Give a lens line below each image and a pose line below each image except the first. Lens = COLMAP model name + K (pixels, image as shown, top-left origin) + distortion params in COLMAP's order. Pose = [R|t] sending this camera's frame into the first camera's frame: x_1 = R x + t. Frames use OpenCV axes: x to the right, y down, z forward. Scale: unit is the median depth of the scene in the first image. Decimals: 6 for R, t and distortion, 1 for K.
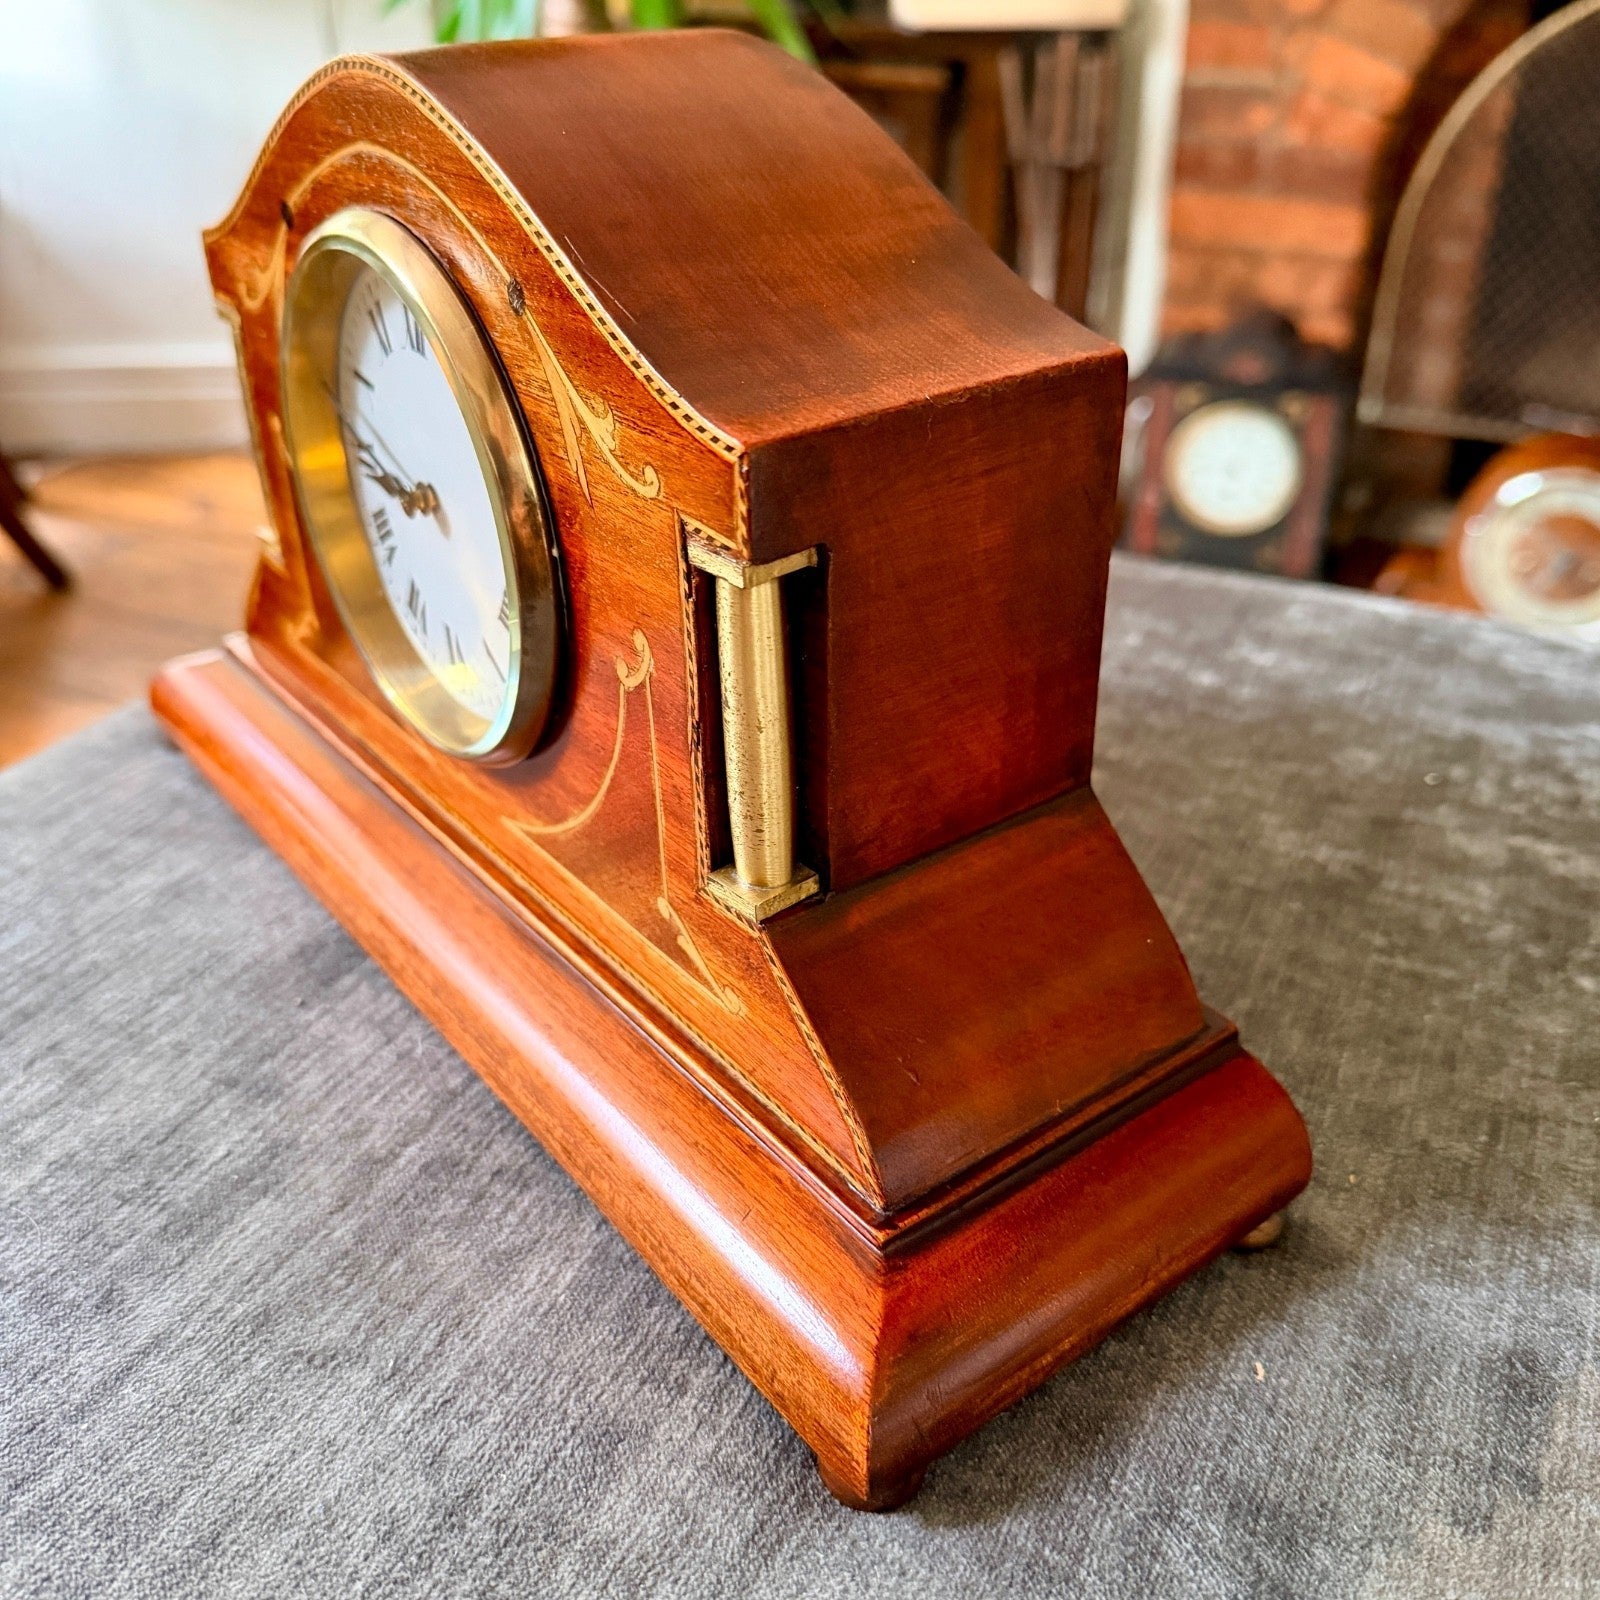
lens RADIAL K [[1553.1, 0, 767.4], [0, 1553.1, 806.0], [0, 0, 1]] dist [-0.019121, 0.000000]
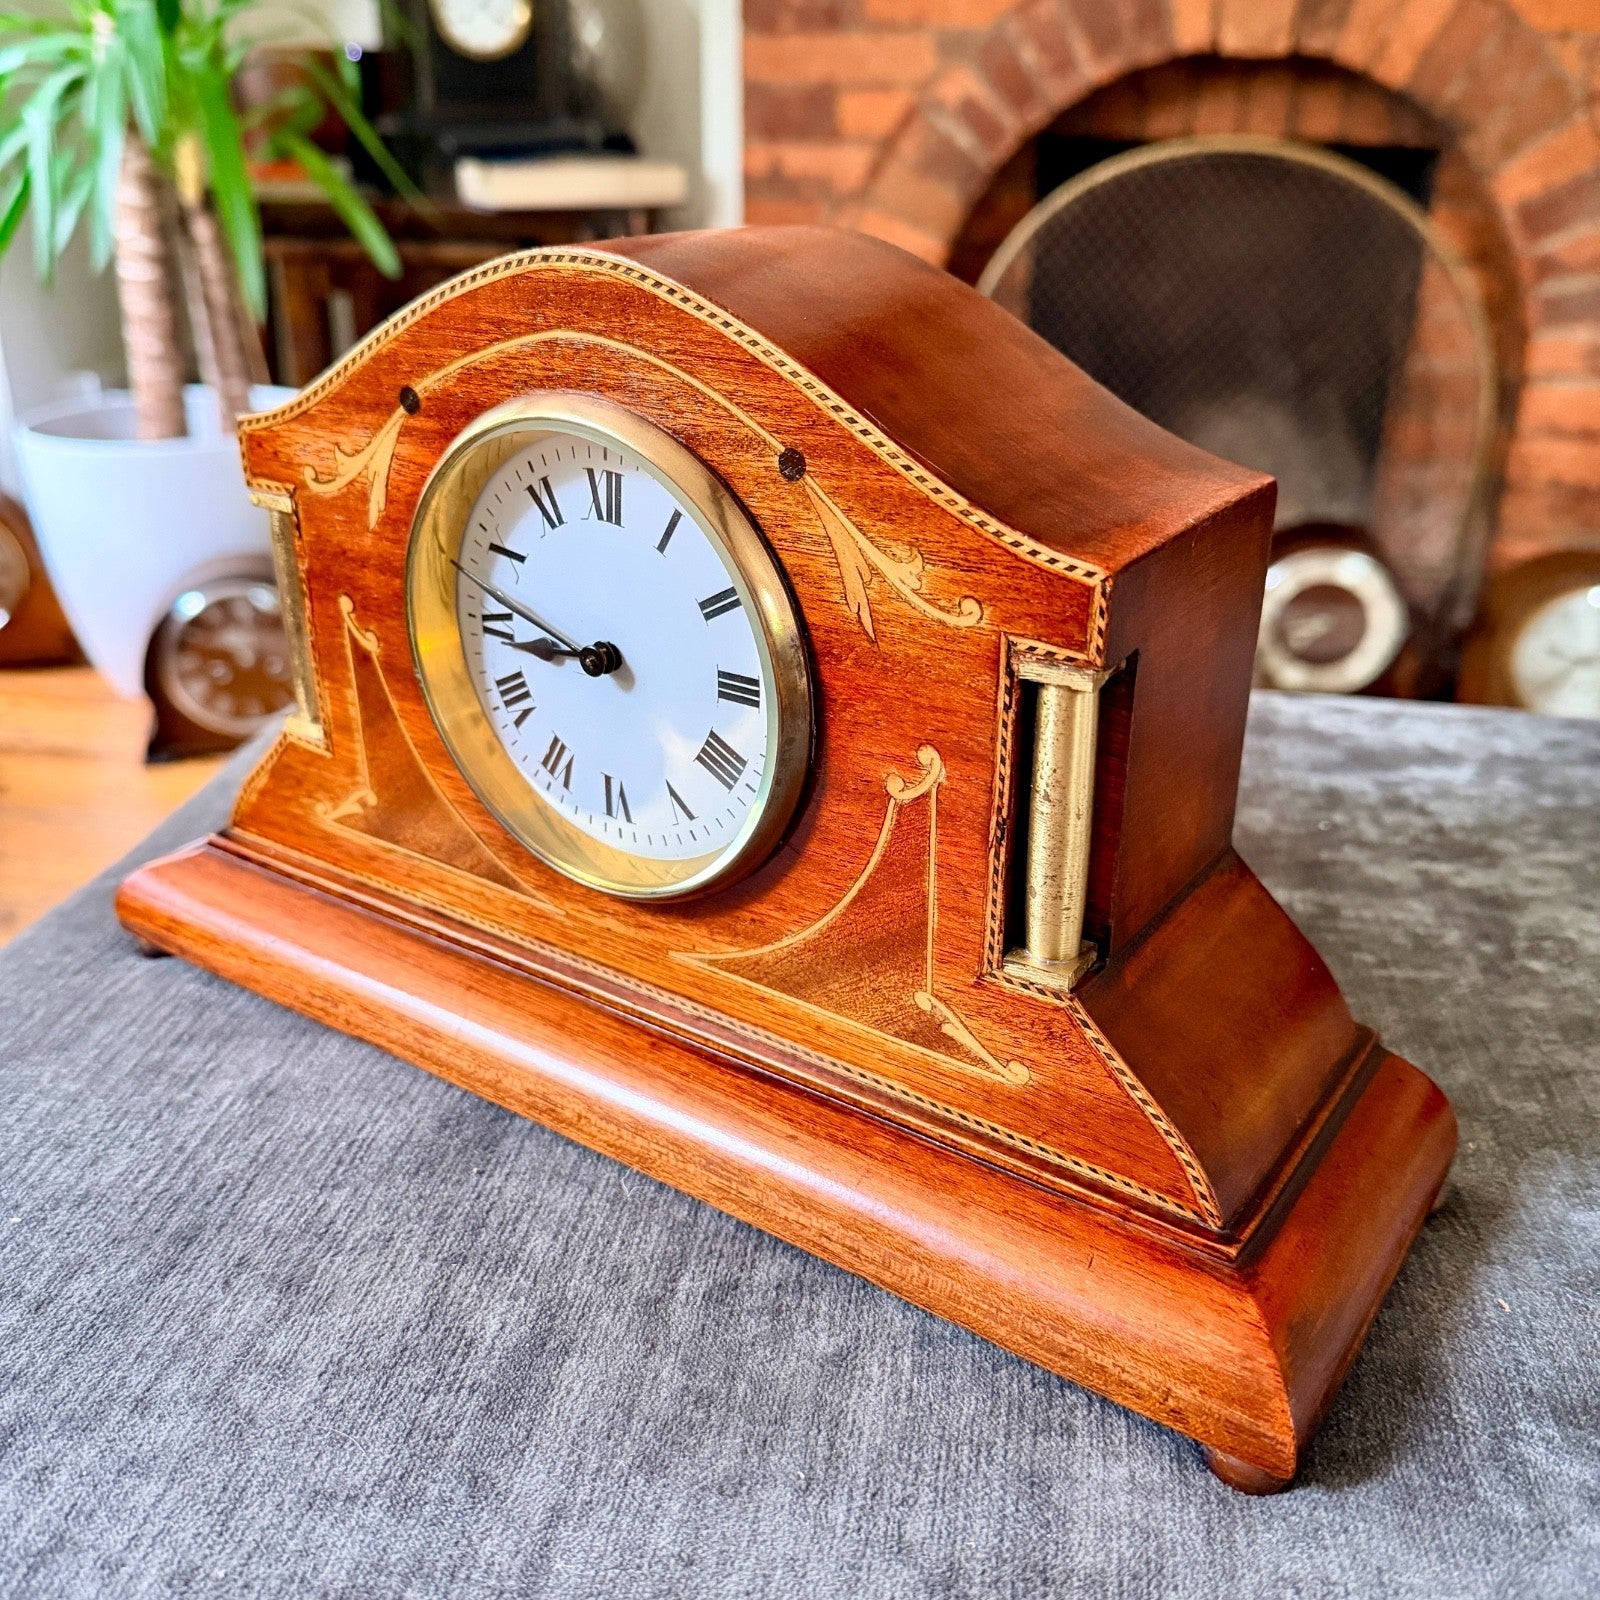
lens RADIAL K [[1553.1, 0, 798.0], [0, 1553.1, 784.8], [0, 0, 1]] dist [-0.019121, 0.000000]
pose [[0.952427, -0.110677, 0.283961, -0.477269], [0.141016, 0.986029, -0.088663, -0.000206], [-0.270181, 0.124488, 0.954728, -0.035179]]
